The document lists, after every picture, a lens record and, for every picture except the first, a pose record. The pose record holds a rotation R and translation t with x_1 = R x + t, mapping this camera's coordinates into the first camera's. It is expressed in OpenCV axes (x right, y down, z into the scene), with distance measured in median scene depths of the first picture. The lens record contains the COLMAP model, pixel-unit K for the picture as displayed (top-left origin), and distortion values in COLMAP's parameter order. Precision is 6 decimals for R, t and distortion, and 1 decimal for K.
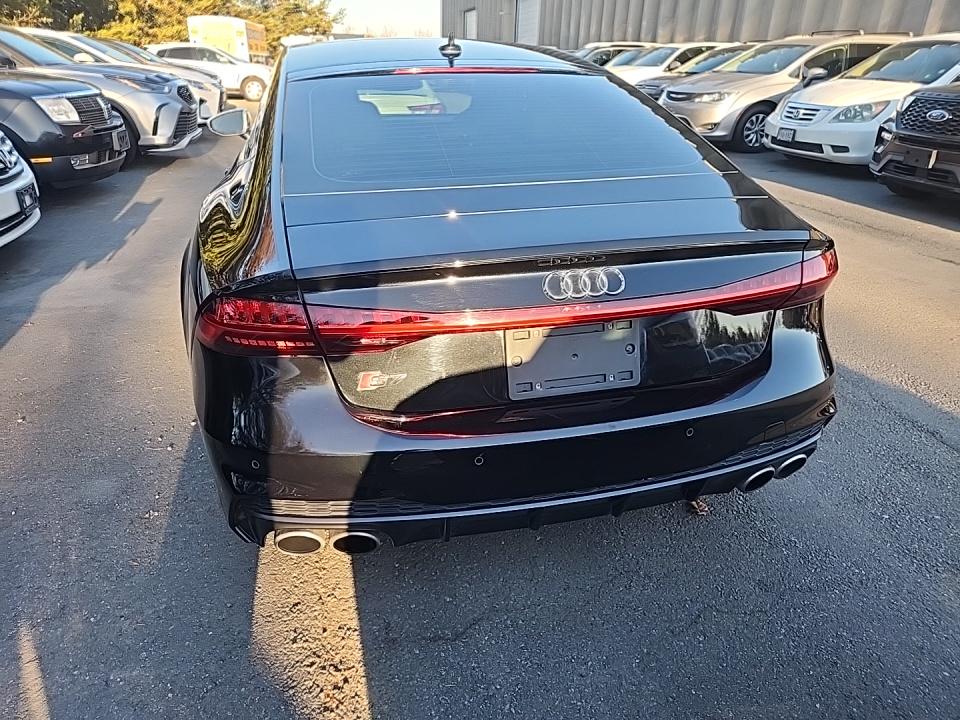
lens RADIAL K [[678.3, 0, 480.0], [0, 678.3, 360.0], [0, 0, 1]] dist [0.048424, -0.035570]
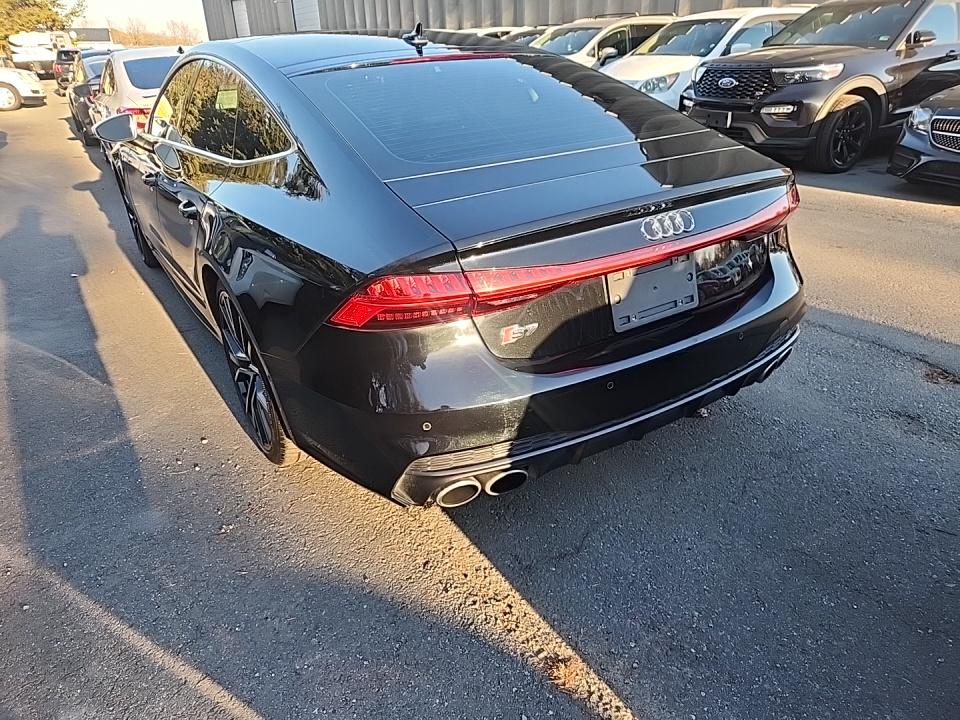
lens RADIAL K [[686.3, 0, 479.6], [0, 686.3, 370.2], [0, 0, 1]] dist [0.065710, -0.047471]
pose [[0.939217, -0.177570, 0.293837, -0.359015], [0.171909, 0.984075, 0.045204, 0.018463], [-0.297185, 0.008057, 0.954786, -0.051467]]
